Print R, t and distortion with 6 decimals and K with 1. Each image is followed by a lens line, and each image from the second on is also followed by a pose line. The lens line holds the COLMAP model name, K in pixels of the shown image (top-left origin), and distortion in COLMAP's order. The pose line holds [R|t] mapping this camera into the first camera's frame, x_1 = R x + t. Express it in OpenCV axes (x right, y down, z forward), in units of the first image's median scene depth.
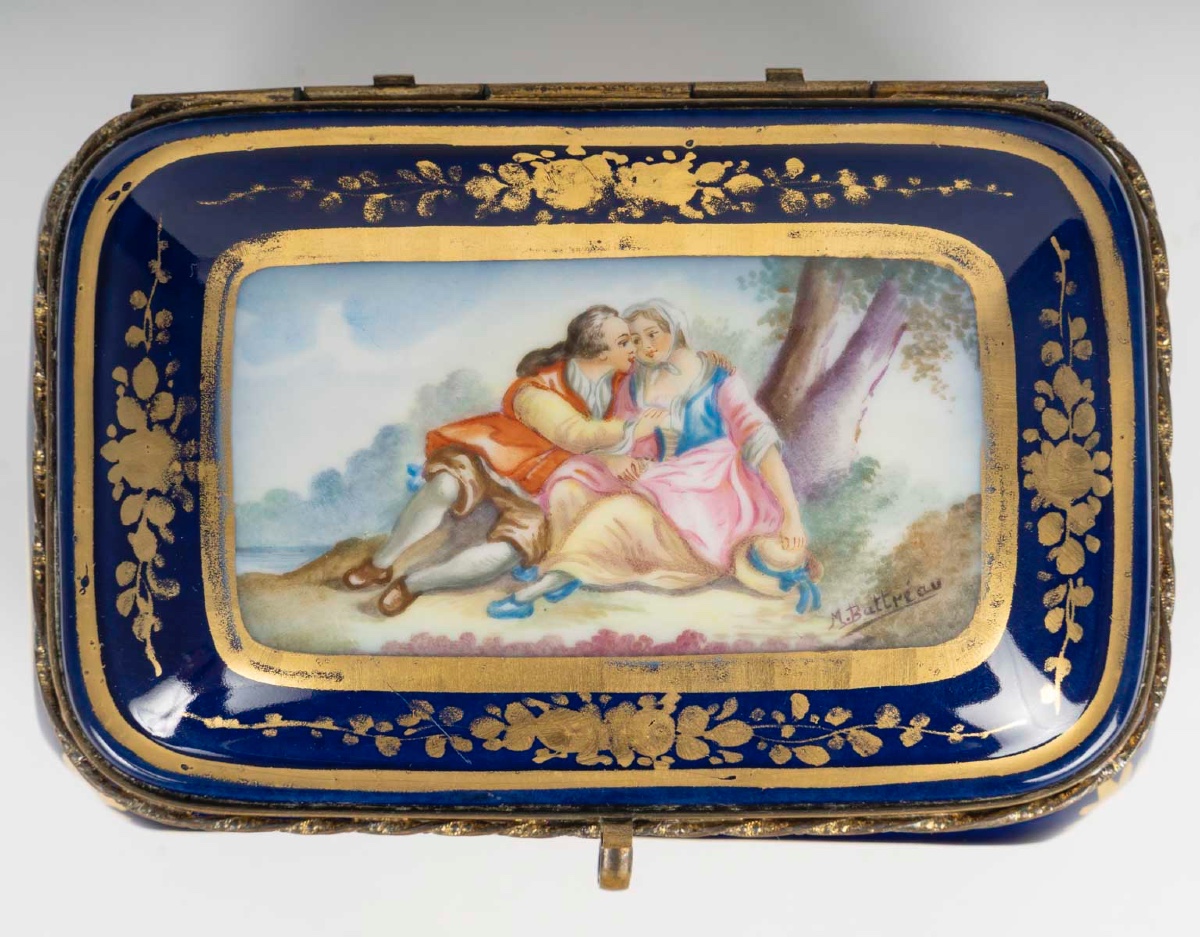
lens RADIAL K [[2703.4, 0, 606.5], [0, 2703.4, 421.3], [0, 0, 1]] dist [0.052380, 0.000000]
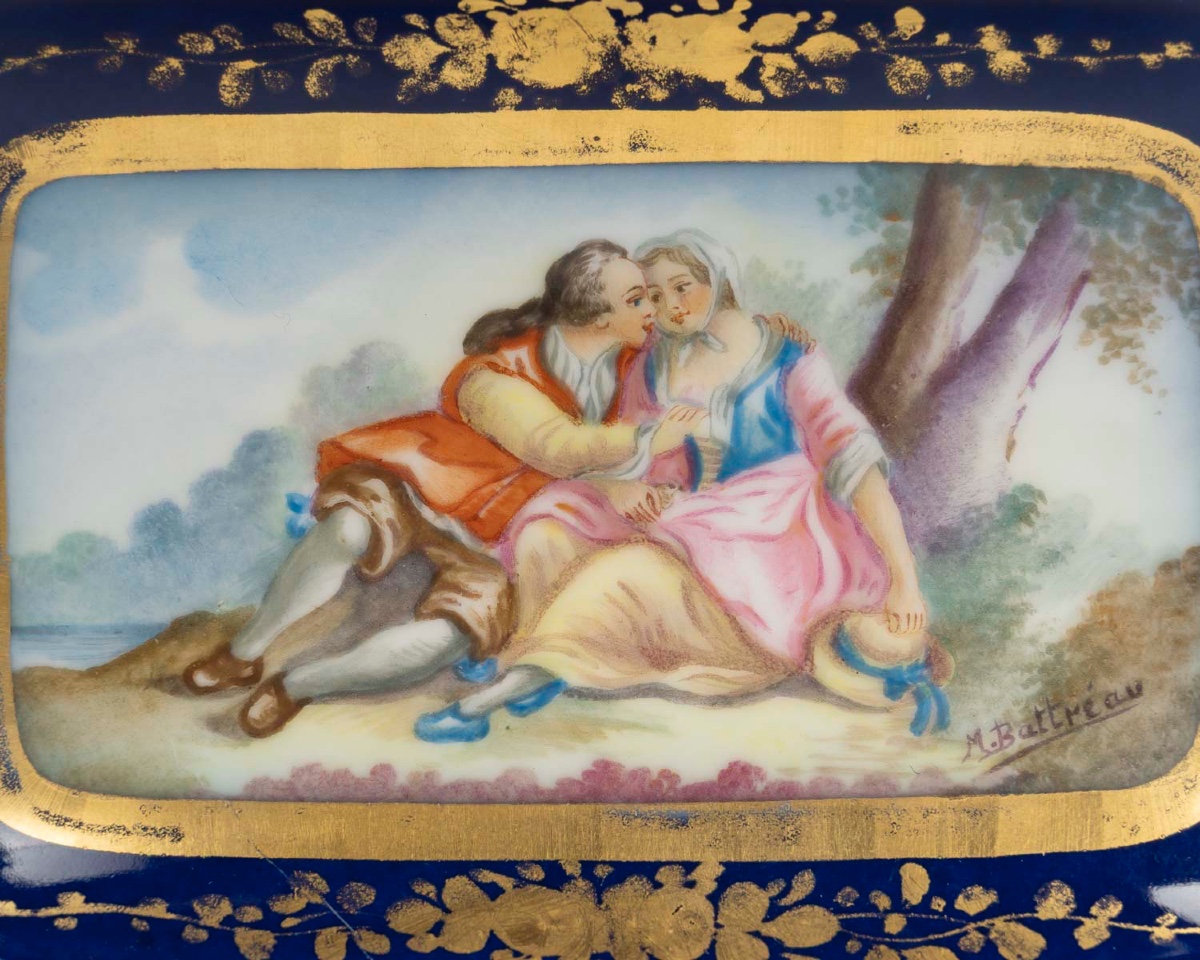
lens RADIAL K [[3627.7, 0, 599.6], [0, 3627.7, 479.6], [0, 0, 1]] dist [0.082901, 0.000000]
pose [[0.999971, 0.004155, 0.006389, -0.007076], [-0.004192, 0.999975, 0.005728, 0.007522], [-0.006365, -0.005755, 0.999963, 0.163018]]
